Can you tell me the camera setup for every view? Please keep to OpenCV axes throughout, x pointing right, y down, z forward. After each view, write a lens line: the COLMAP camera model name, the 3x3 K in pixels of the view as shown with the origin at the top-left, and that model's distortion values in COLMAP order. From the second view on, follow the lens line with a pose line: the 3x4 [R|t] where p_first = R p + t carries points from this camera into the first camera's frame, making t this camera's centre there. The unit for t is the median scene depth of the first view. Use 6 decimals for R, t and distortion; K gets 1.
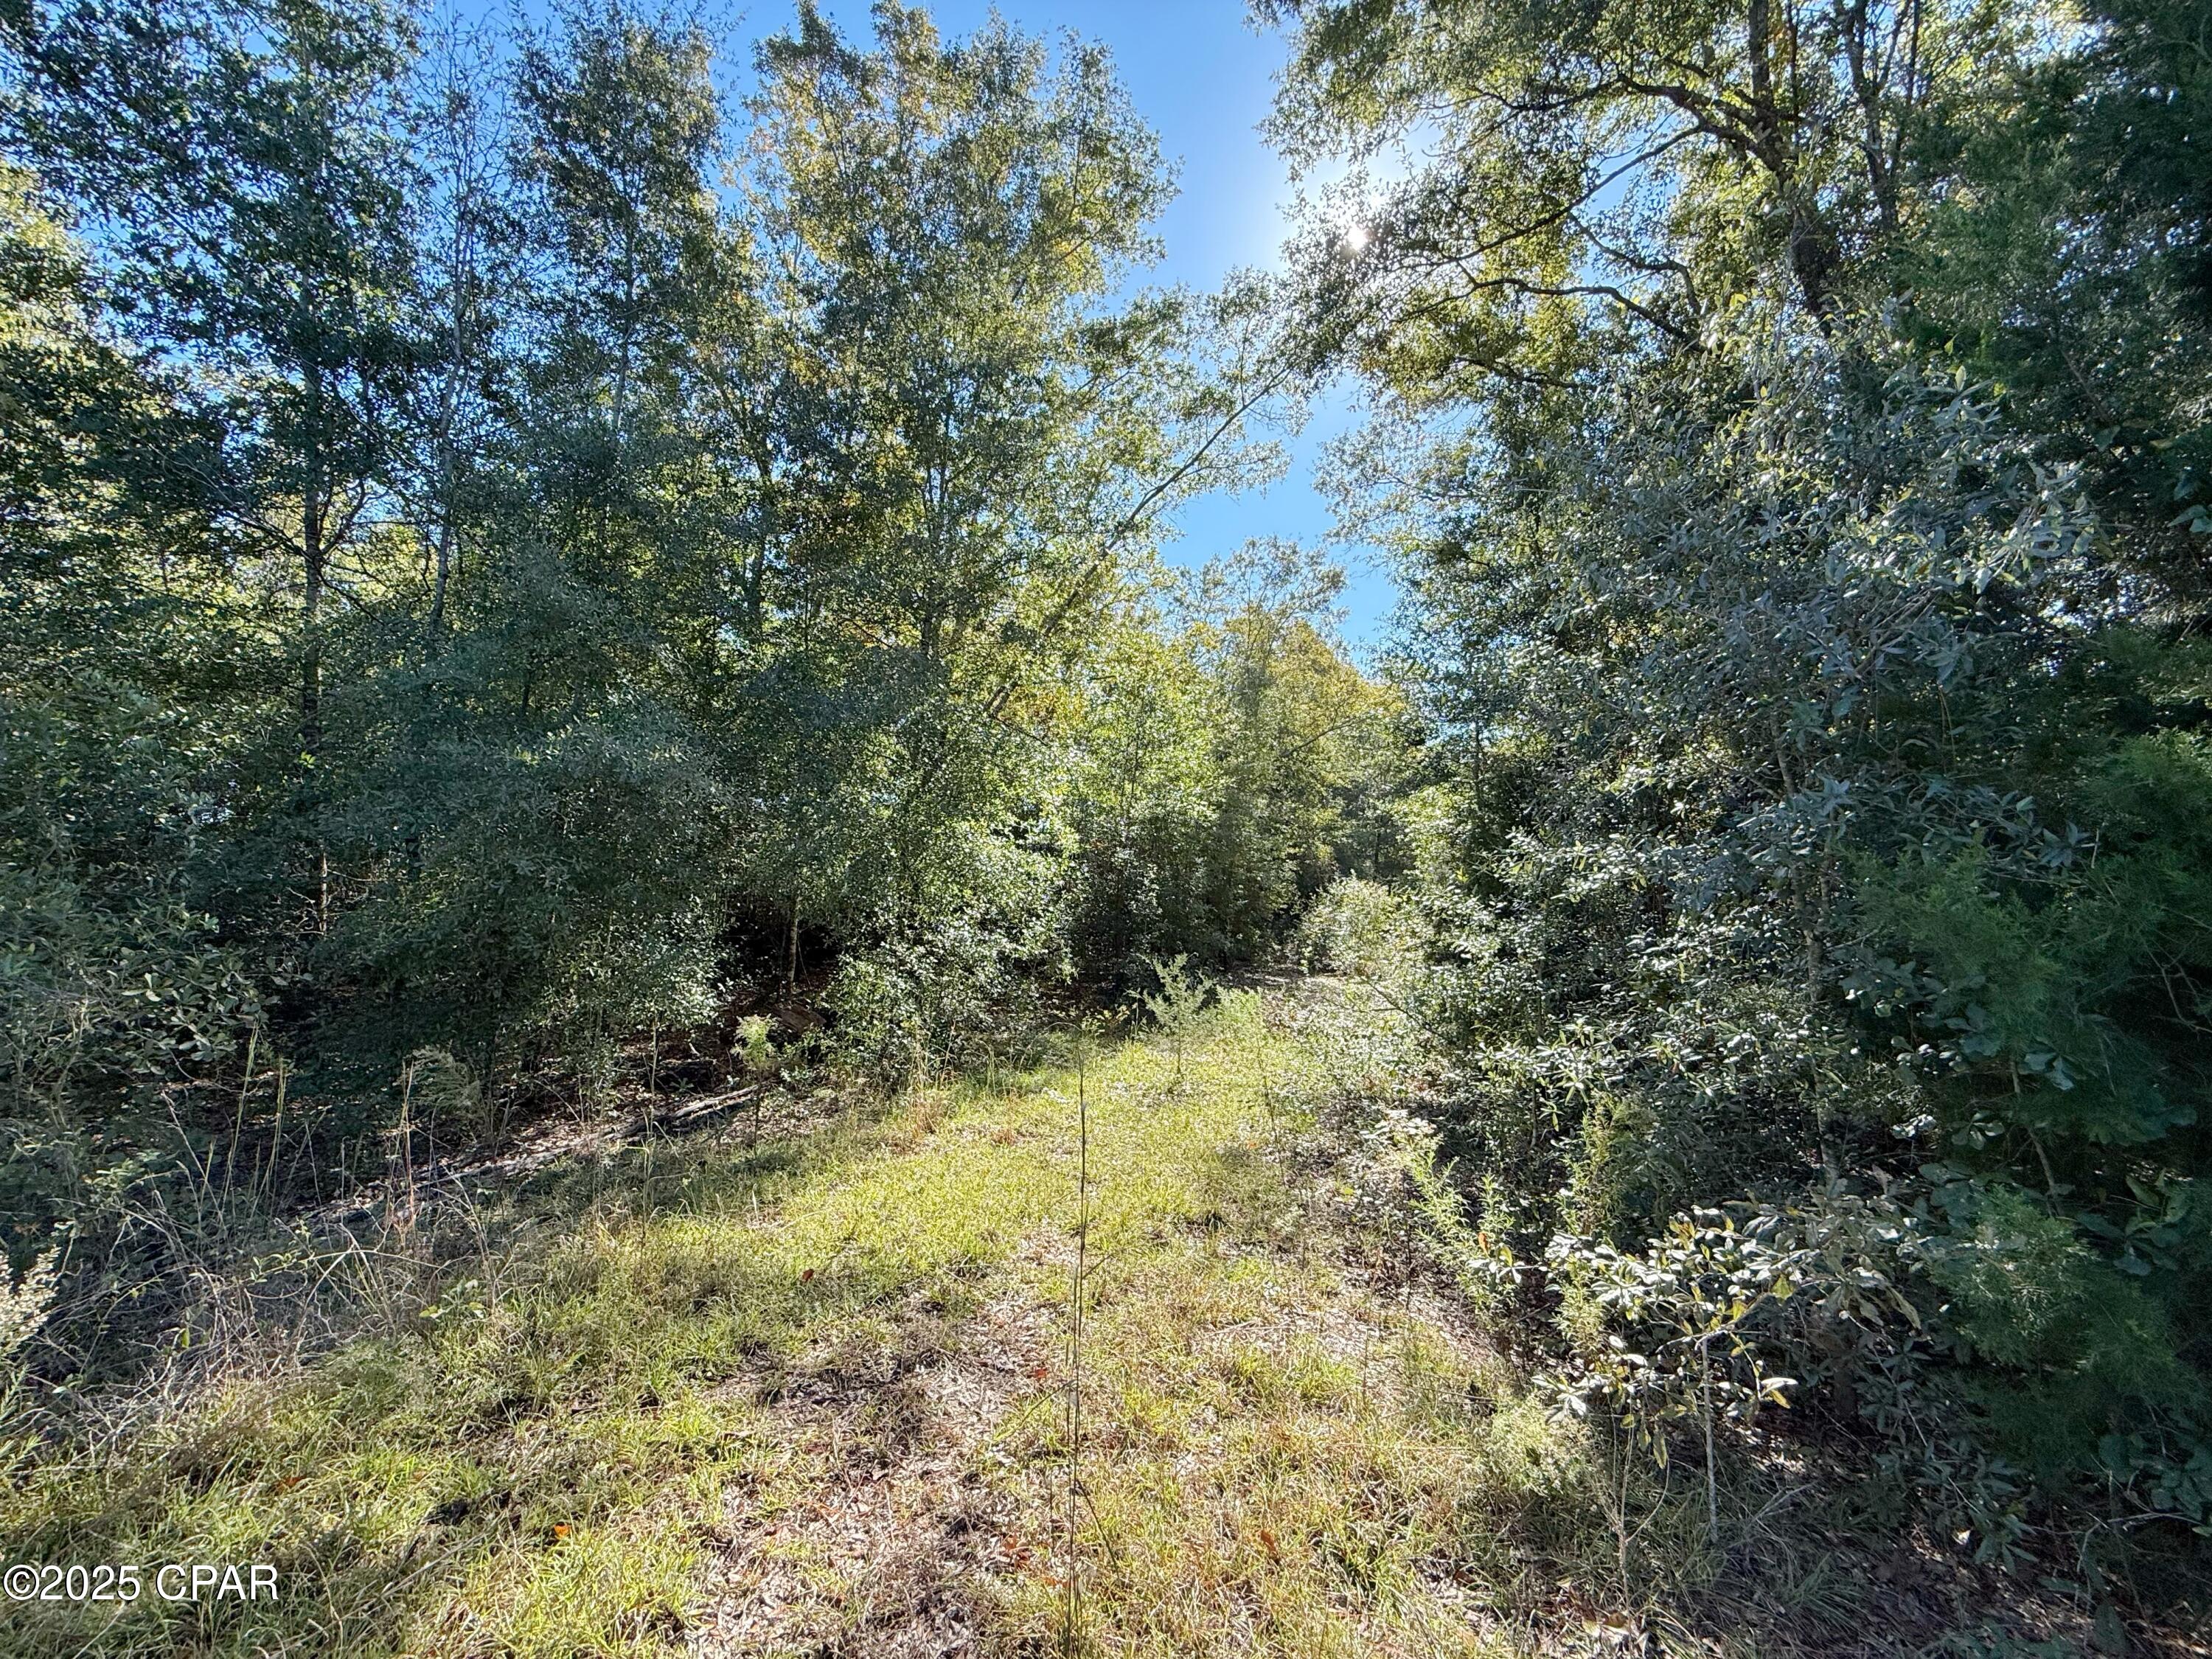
lens RADIAL K [[883.8, 0, 1105.3], [0, 883.8, 825.6], [0, 0, 1]] dist [-0.001594, 0.000256]
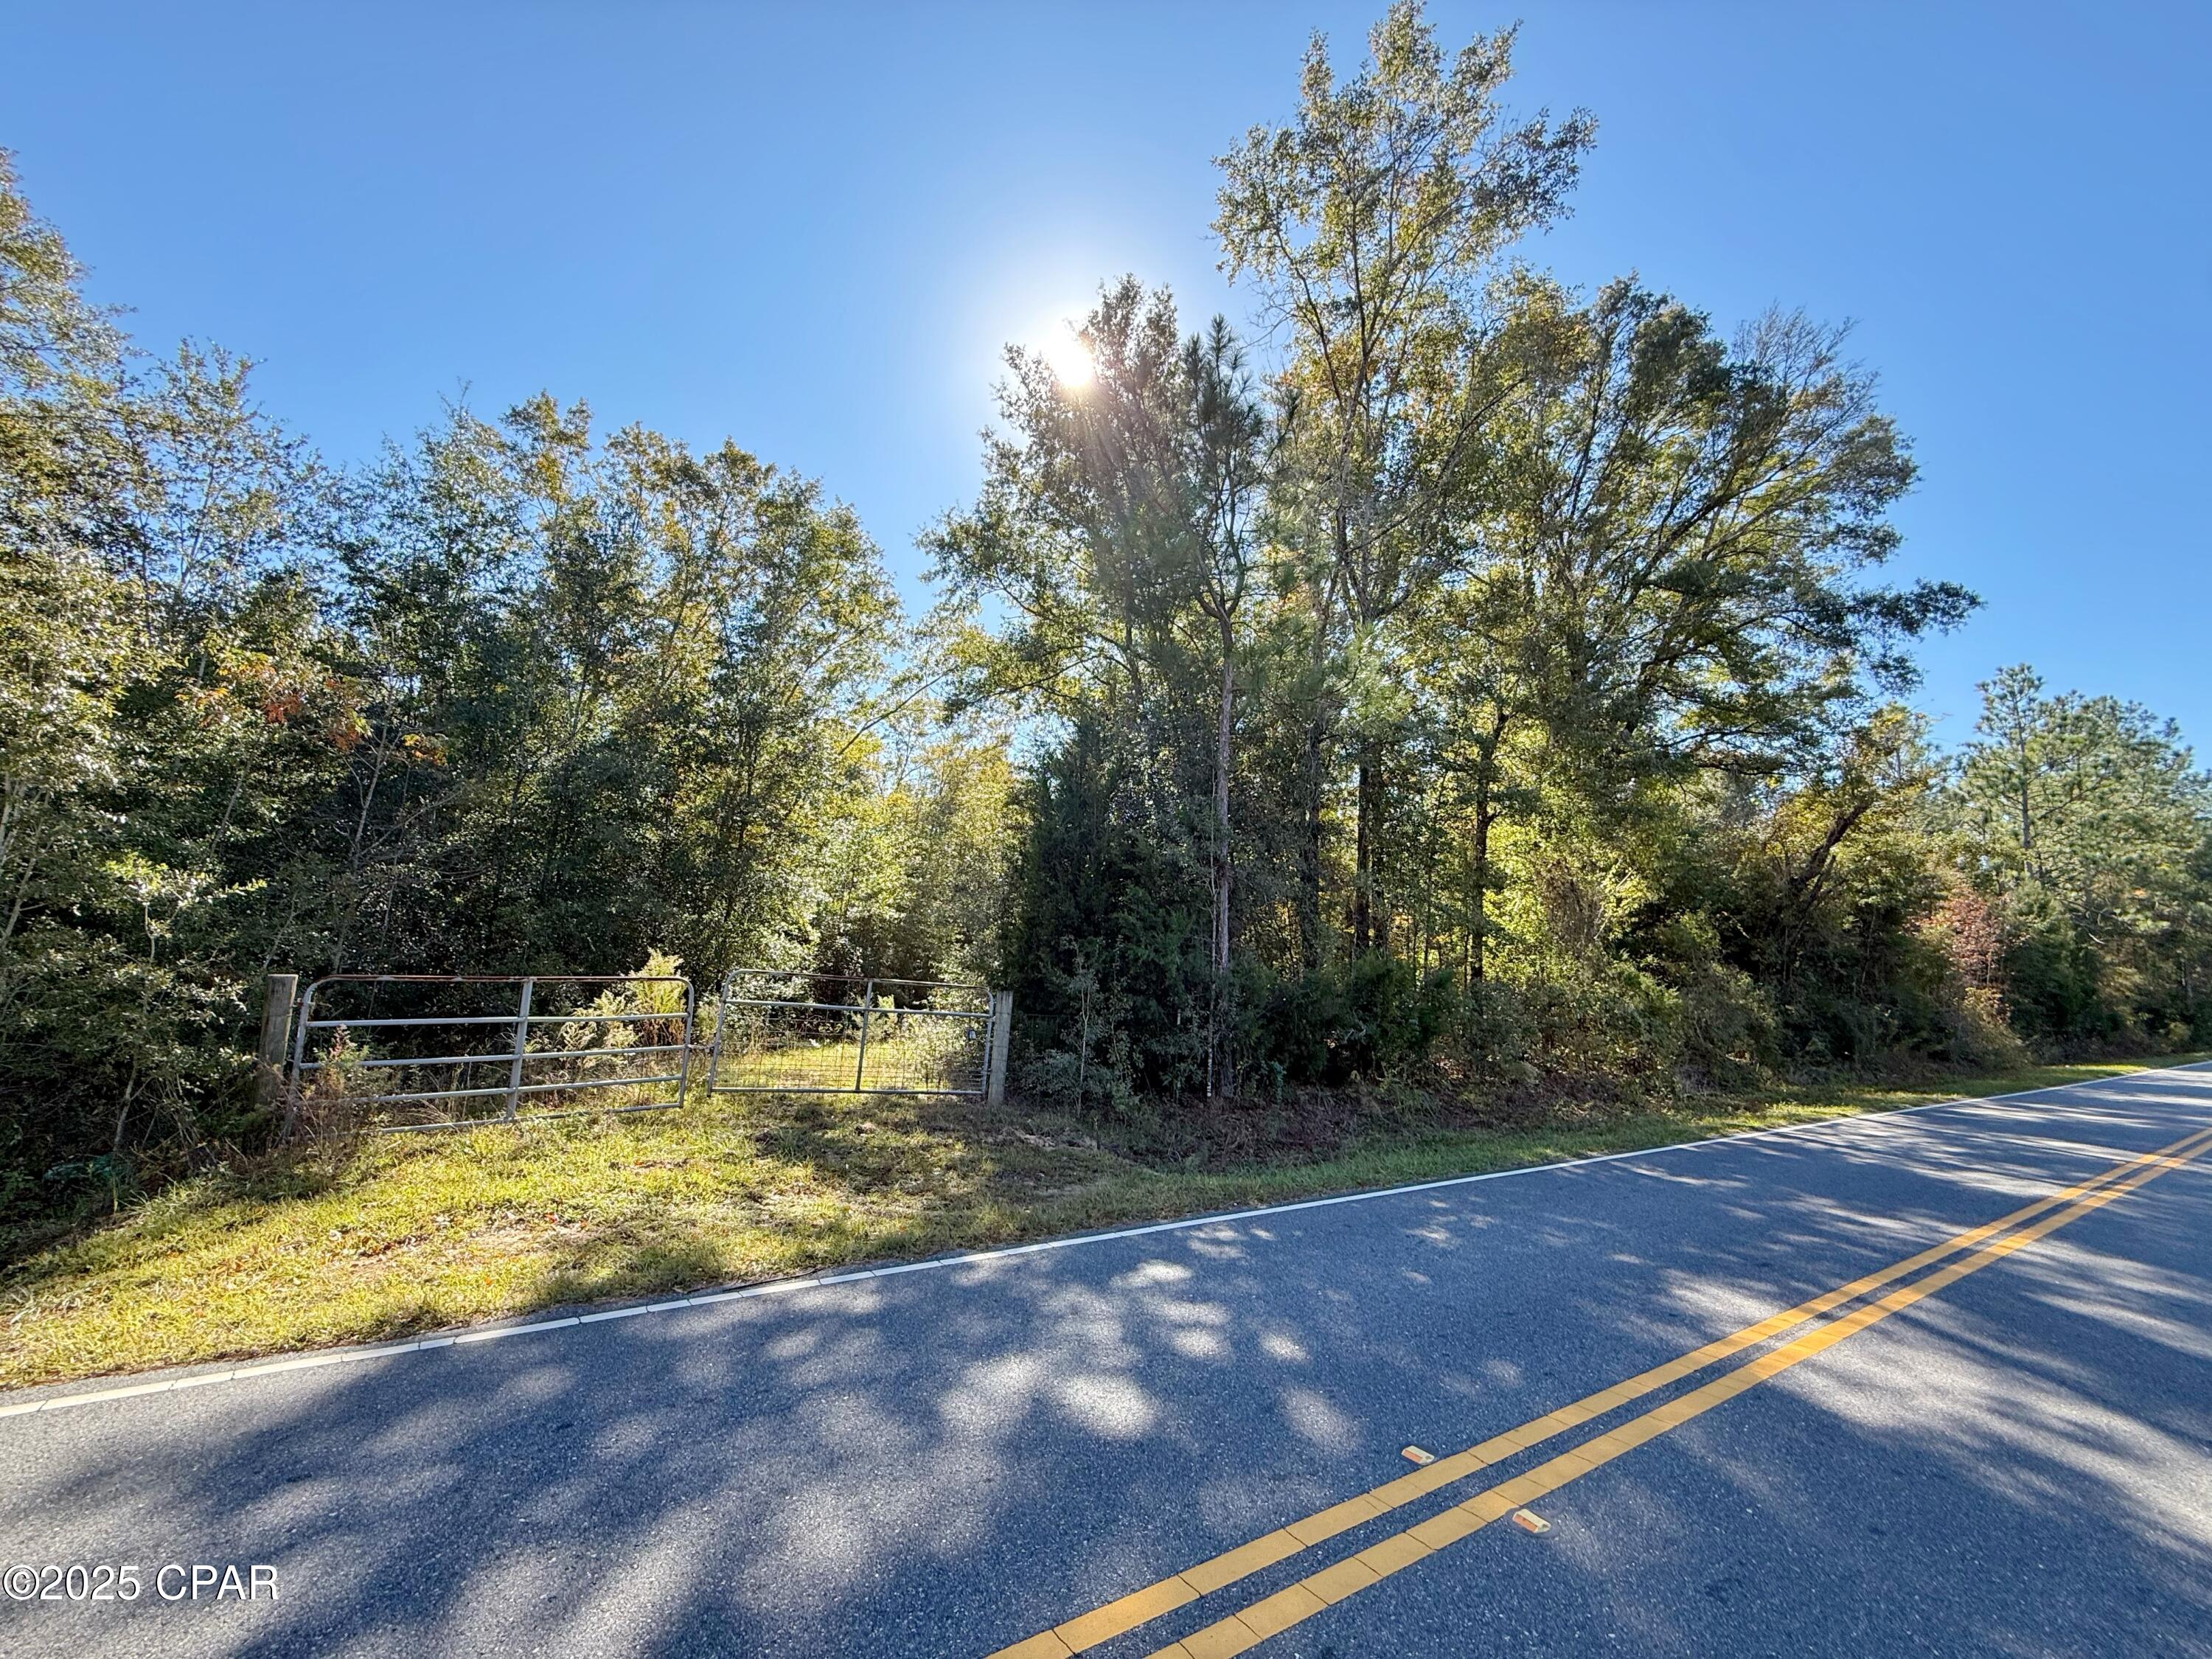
lens RADIAL K [[883.8, 0, 1101.9], [0, 883.8, 825.2], [0, 0, 1]] dist [-0.001594, 0.000256]
pose [[0.949533, 0.056316, 0.308570, -0.039206], [-0.030604, 0.995691, -0.087542, -0.052601], [-0.312171, 0.073681, 0.947165, -0.719973]]
